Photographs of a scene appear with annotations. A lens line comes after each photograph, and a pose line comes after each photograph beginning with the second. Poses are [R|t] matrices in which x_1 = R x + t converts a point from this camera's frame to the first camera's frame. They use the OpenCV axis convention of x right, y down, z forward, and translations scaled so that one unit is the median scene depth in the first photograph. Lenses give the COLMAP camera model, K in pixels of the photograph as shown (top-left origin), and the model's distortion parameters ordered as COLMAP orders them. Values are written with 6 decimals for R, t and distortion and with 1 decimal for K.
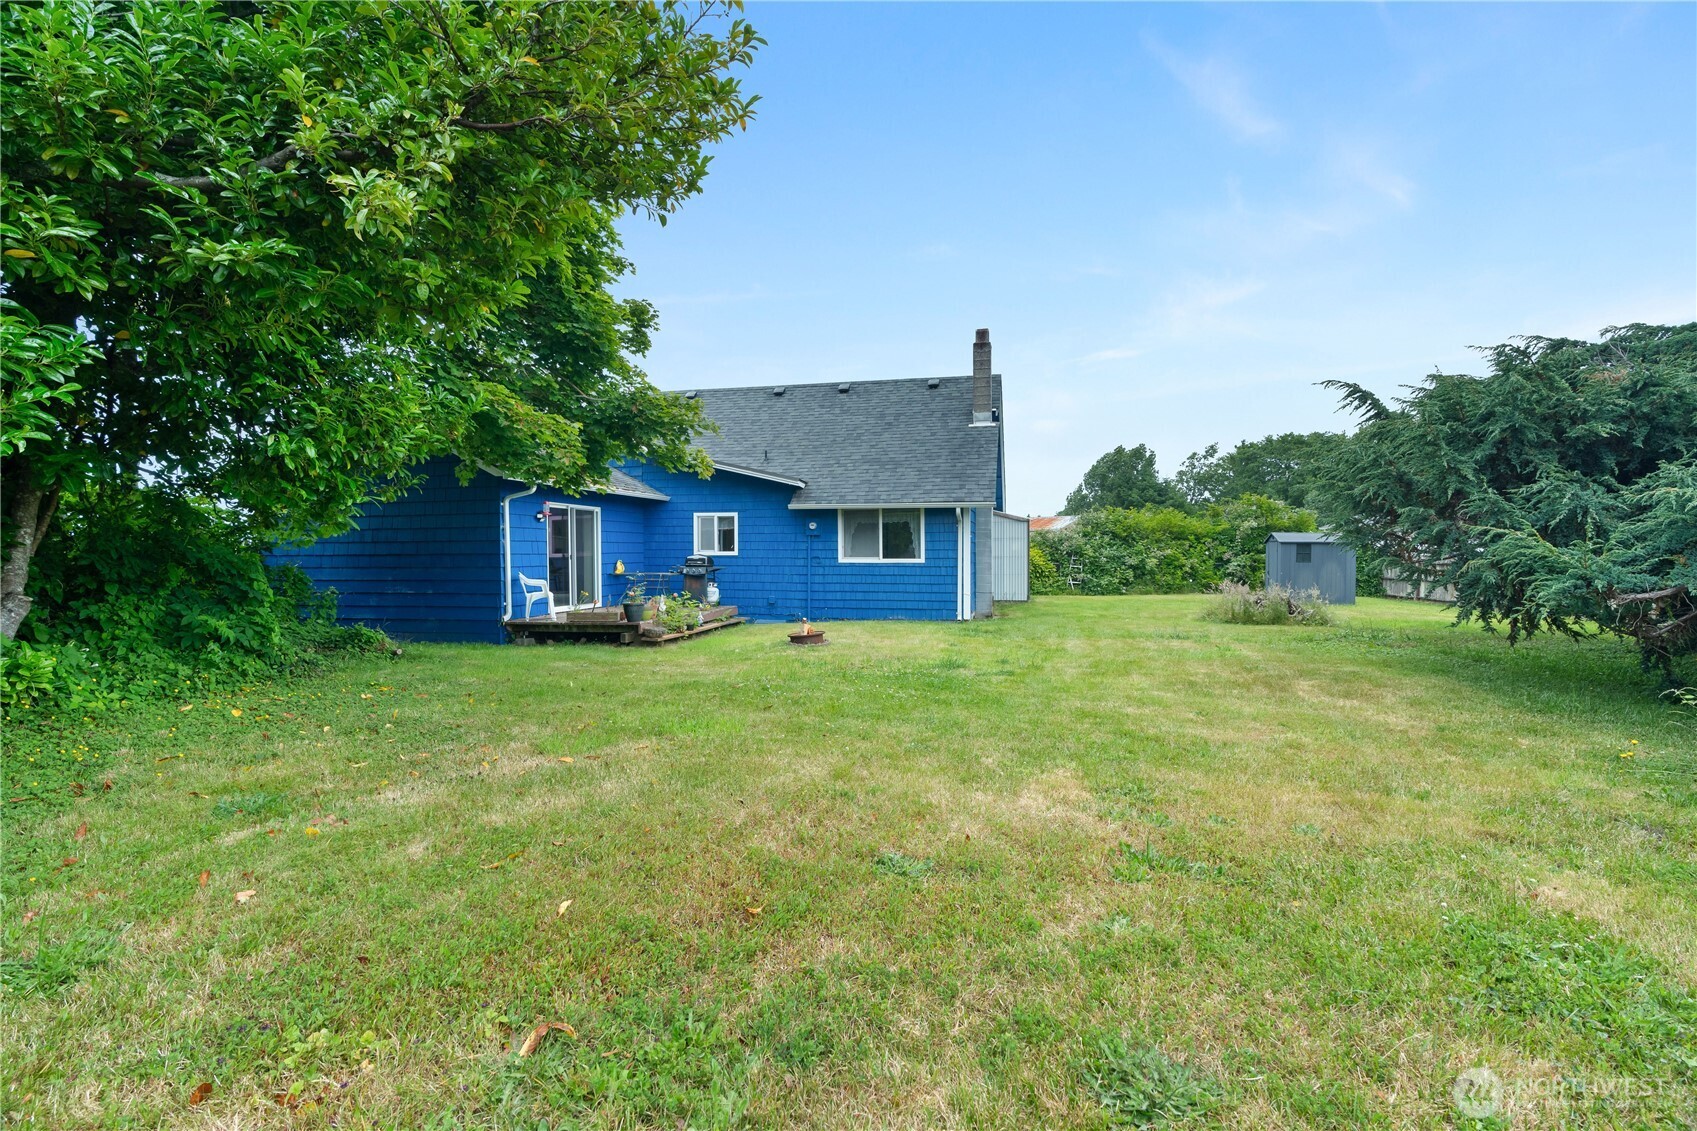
lens RADIAL K [[765.2, 0, 847.3], [0, 765.2, 563.4], [0, 0, 1]] dist [-0.014085, 0.003966]
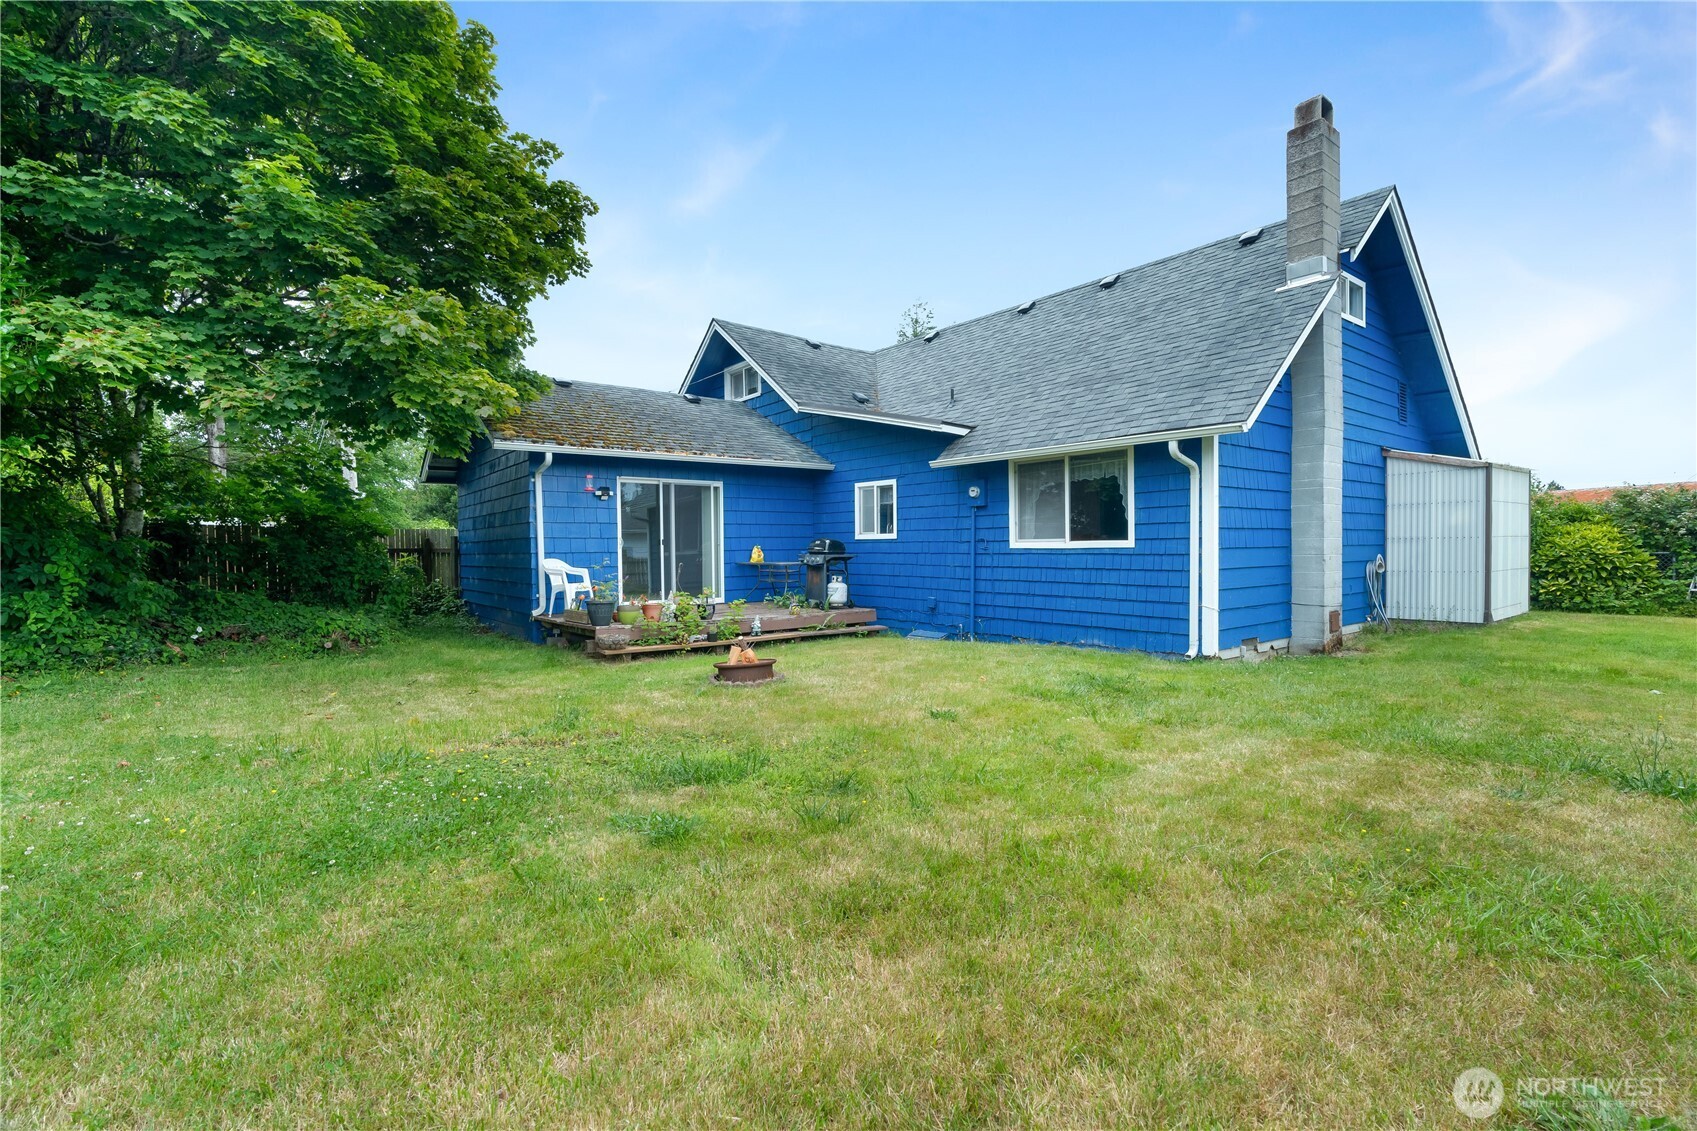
lens RADIAL K [[765.2, 0, 849.5], [0, 765.2, 563.2], [0, 0, 1]] dist [-0.014085, 0.003966]
pose [[0.775151, 0.007470, -0.631732, 0.285735], [-0.001528, 0.999949, 0.009949, 0.005490], [0.631774, -0.006746, 0.775123, 0.431264]]
